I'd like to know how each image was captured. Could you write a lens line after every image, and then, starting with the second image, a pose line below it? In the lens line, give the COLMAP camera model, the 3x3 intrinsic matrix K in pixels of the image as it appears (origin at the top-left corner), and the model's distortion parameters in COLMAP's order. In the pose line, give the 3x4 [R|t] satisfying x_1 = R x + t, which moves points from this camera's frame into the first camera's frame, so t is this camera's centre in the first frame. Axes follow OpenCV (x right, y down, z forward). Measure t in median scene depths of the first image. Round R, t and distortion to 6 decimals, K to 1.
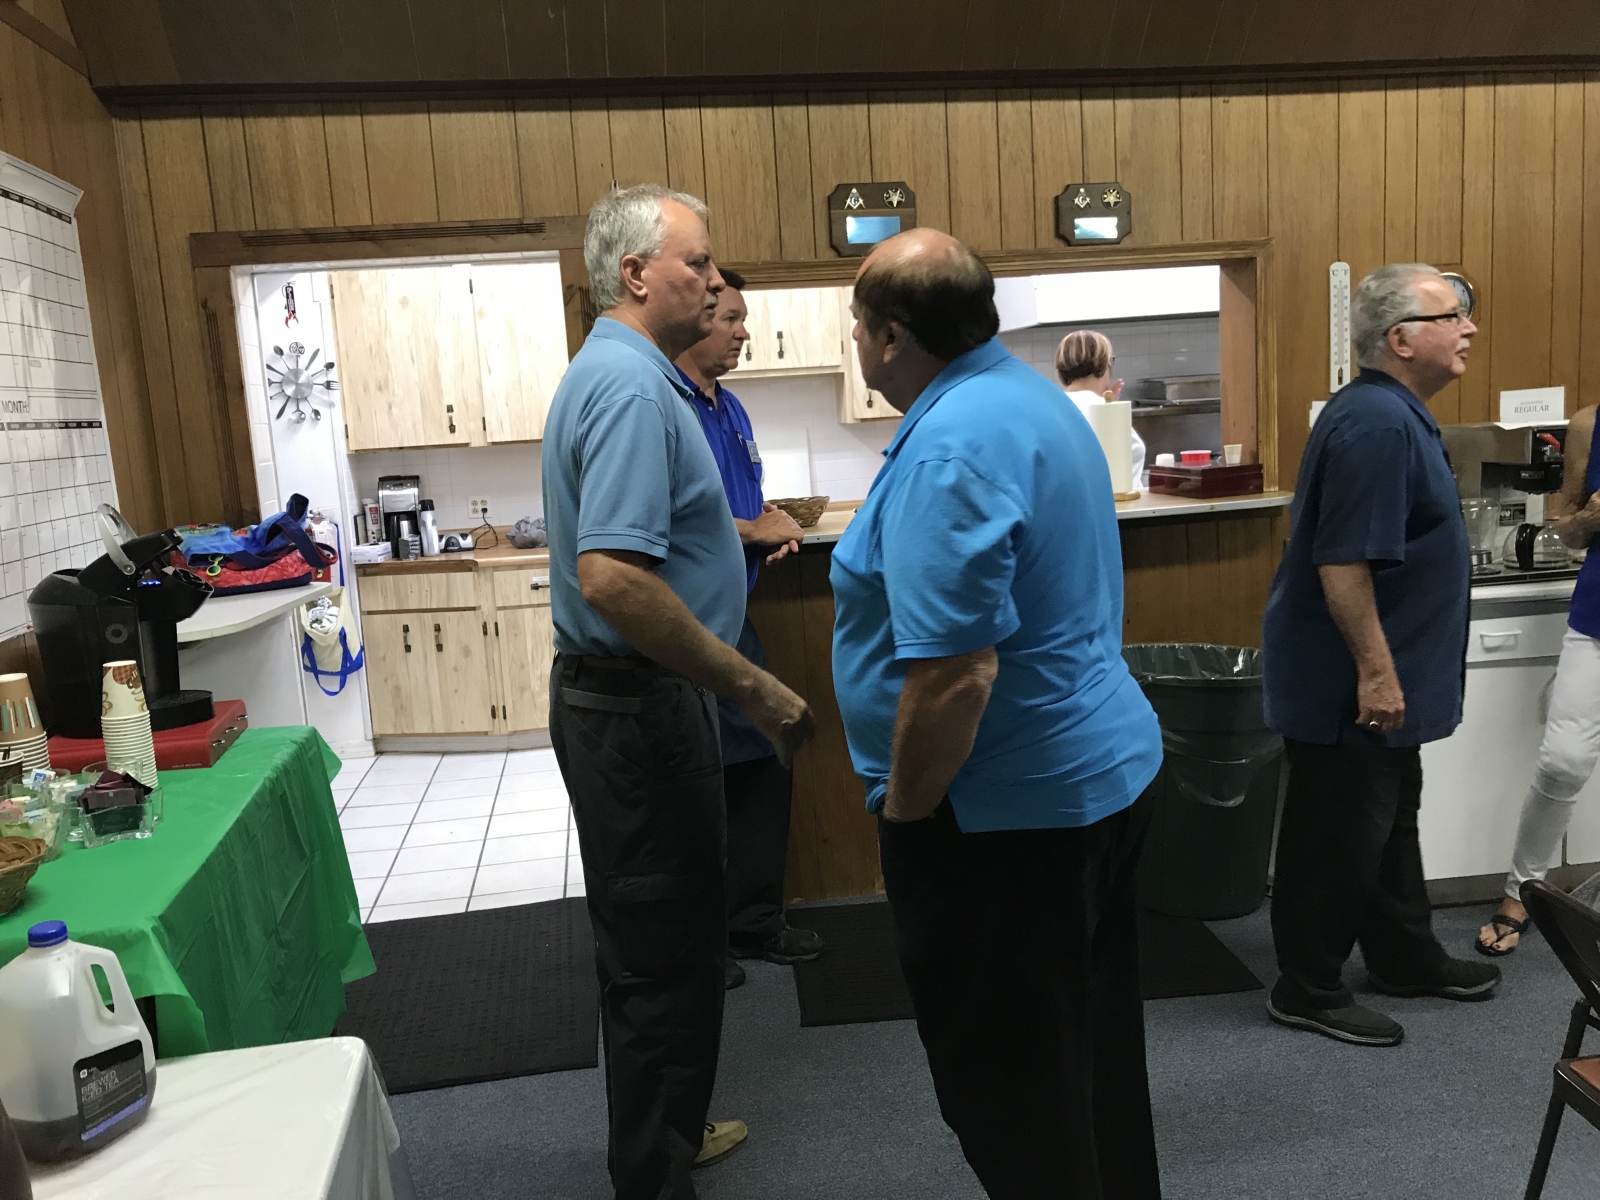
lens RADIAL K [[1317.9, 0, 787.5], [0, 1317.9, 591.4], [0, 0, 1]] dist [0.023755, -0.011010]
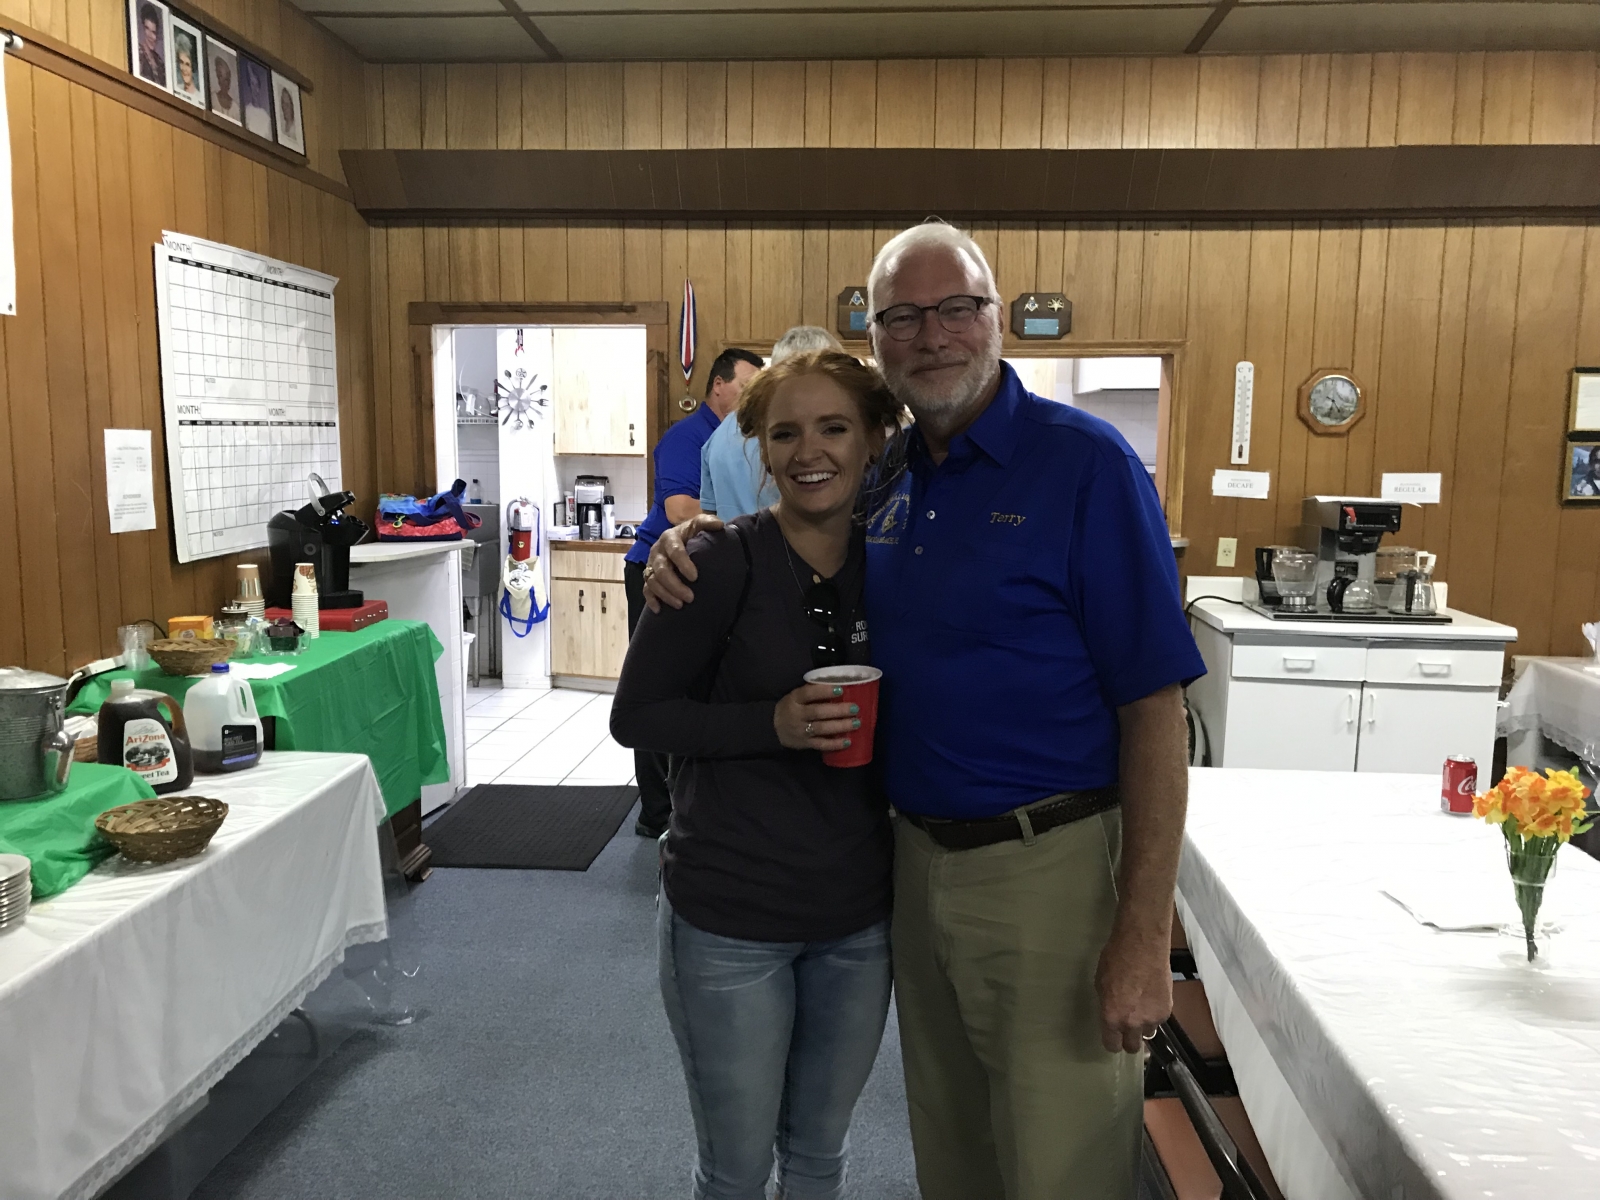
lens RADIAL K [[1317.9, 0, 794.3], [0, 1317.9, 602.7], [0, 0, 1]] dist [0.023755, -0.011010]
pose [[0.971794, 0.097554, -0.214707, 0.300538], [-0.099440, 0.995042, 0.002029, 0.022141], [0.213840, 0.019379, 0.976676, -0.336903]]
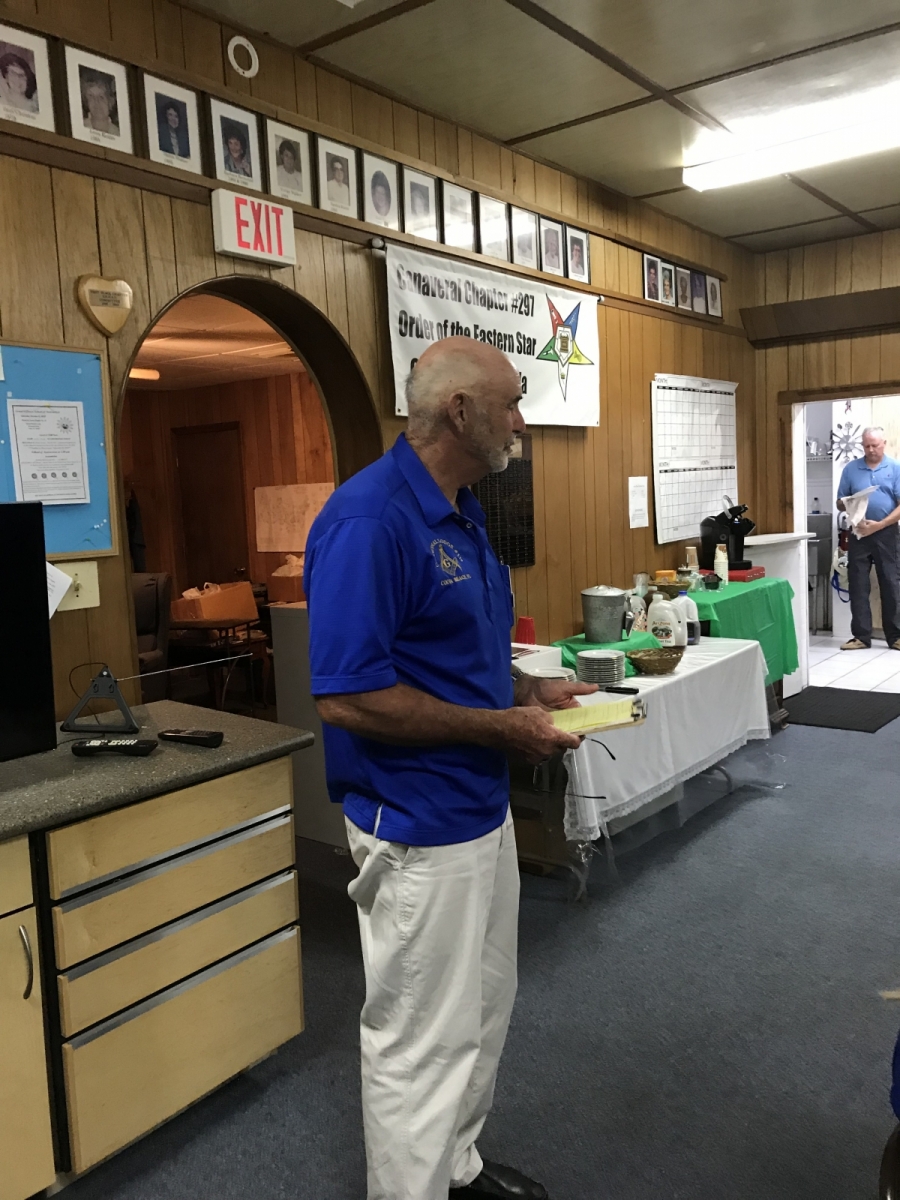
lens RADIAL K [[988.4, 0, 457.4], [0, 988.4, 583.2], [0, 0, 1]] dist [0.023755, -0.011010]
pose [[0.693710, 0.103955, -0.712713, 0.460638], [-0.098803, 0.993910, 0.048801, 0.055508], [0.713446, 0.036565, 0.699756, -0.674601]]
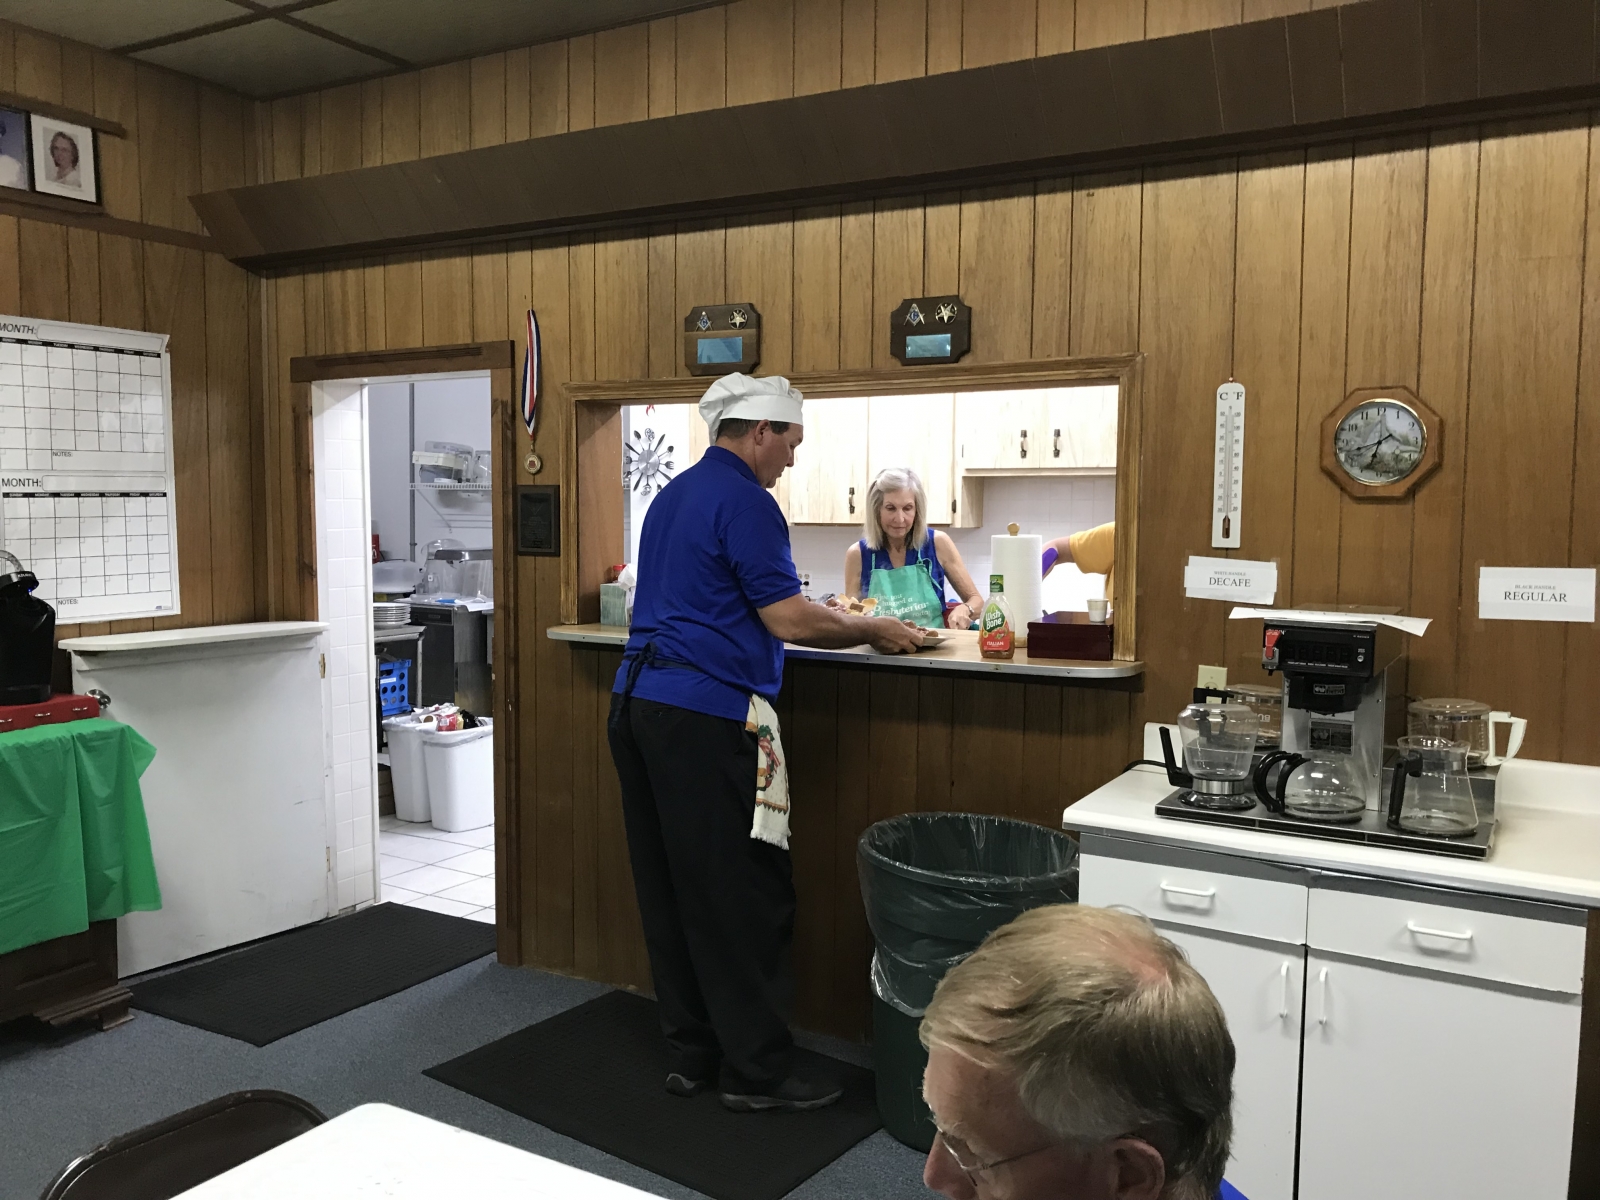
lens RADIAL K [[1317.9, 0, 802.1], [0, 1317.9, 586.4], [0, 0, 1]] dist [0.023755, -0.011010]
pose [[0.778663, 0.105879, -0.618445, 0.737908], [-0.136331, 0.990661, -0.002046, -0.096009], [0.612453, 0.085907, 0.785826, 0.246176]]
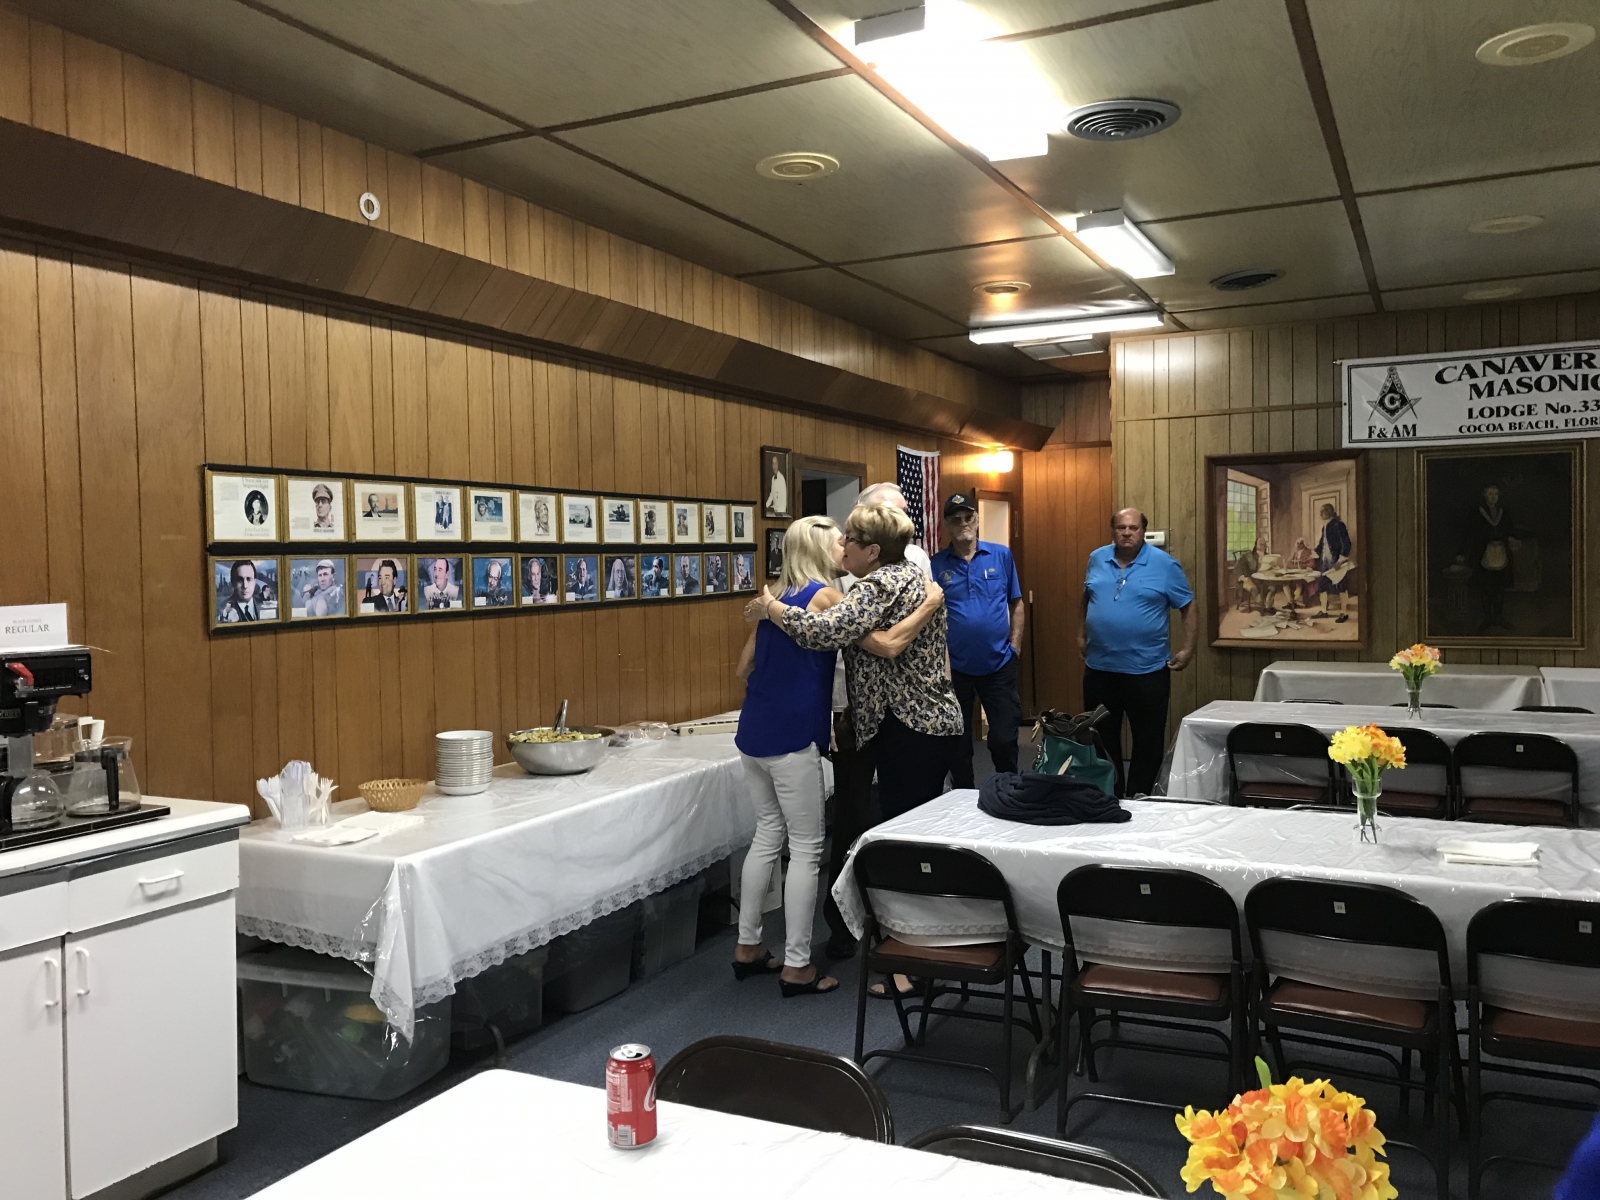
lens RADIAL K [[1317.9, 0, 845.7], [0, 1317.9, 589.5], [0, 0, 1]] dist [0.023755, -0.011010]
pose [[0.548544, 0.033584, 0.835447, 0.155072], [0.090137, 0.990995, -0.099019, -0.035038], [-0.831249, 0.129621, 0.540577, 0.125942]]
